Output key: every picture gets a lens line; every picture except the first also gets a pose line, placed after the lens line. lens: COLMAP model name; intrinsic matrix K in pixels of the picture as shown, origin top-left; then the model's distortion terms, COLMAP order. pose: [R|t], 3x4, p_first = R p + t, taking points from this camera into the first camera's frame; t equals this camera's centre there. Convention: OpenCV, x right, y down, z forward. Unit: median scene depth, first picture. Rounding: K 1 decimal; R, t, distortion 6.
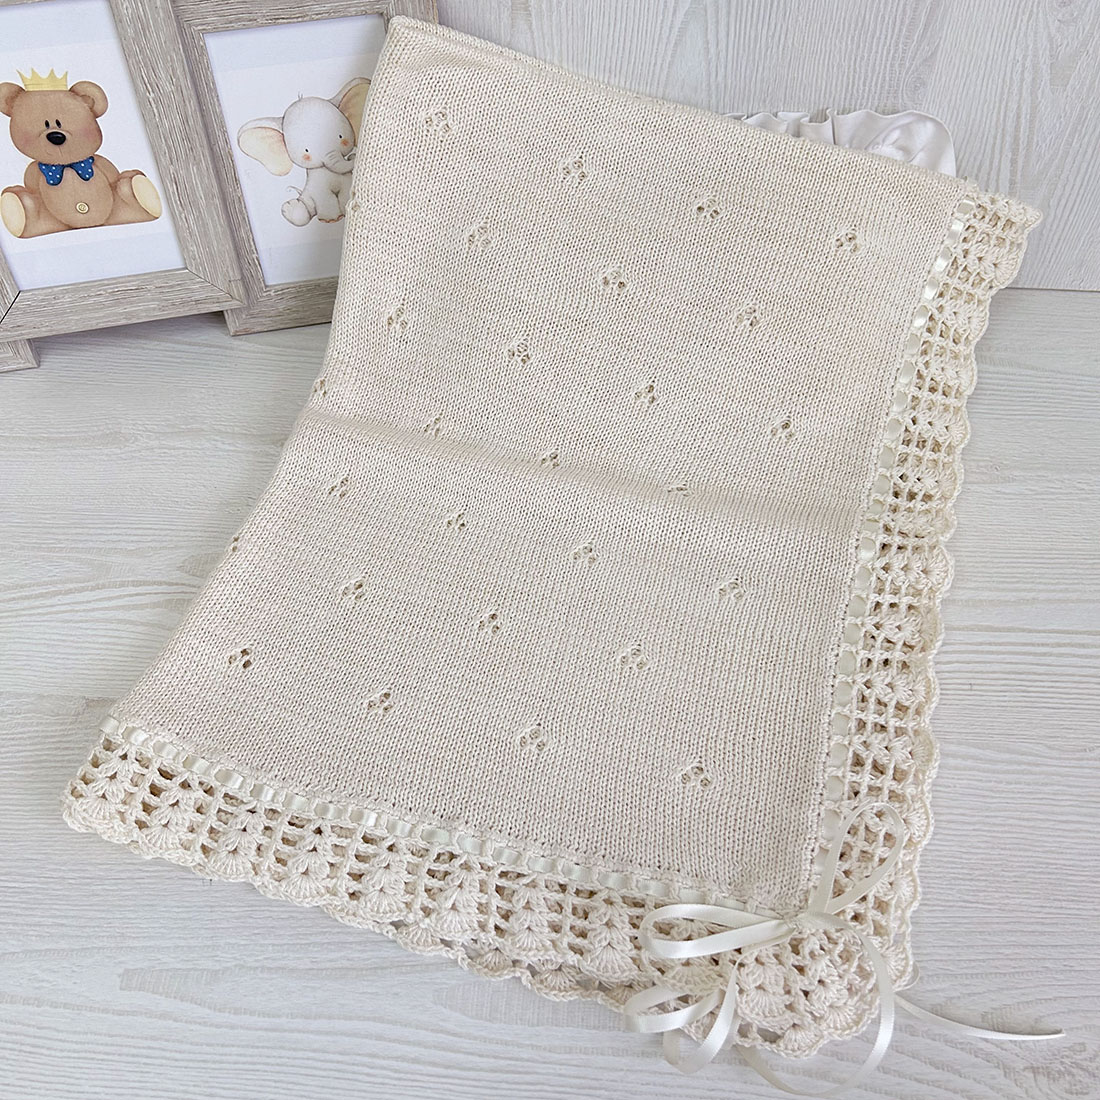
lens RADIAL K [[1139.9, 0, 535.3], [0, 1139.9, 566.9], [0, 0, 1]] dist [-0.005422, 0.000000]
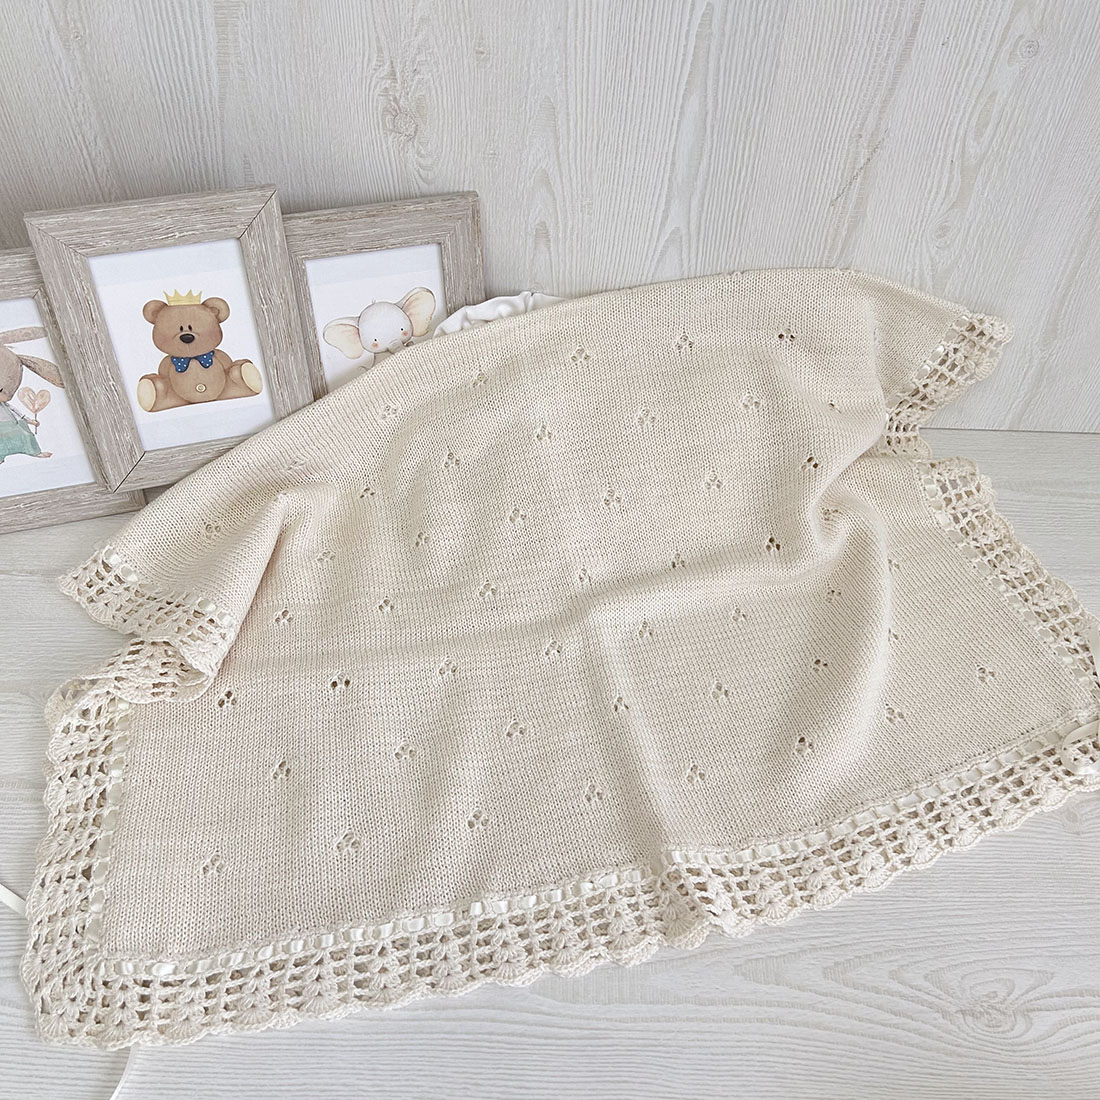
lens RADIAL K [[1139.9, 0, 538.7], [0, 1139.9, 559.3], [0, 0, 1]] dist [-0.005422, 0.000000]
pose [[0.995915, -0.027888, 0.085884, -0.143710], [0.033151, 0.997619, -0.060472, -0.037273], [-0.083993, 0.063072, 0.994468, -0.296893]]
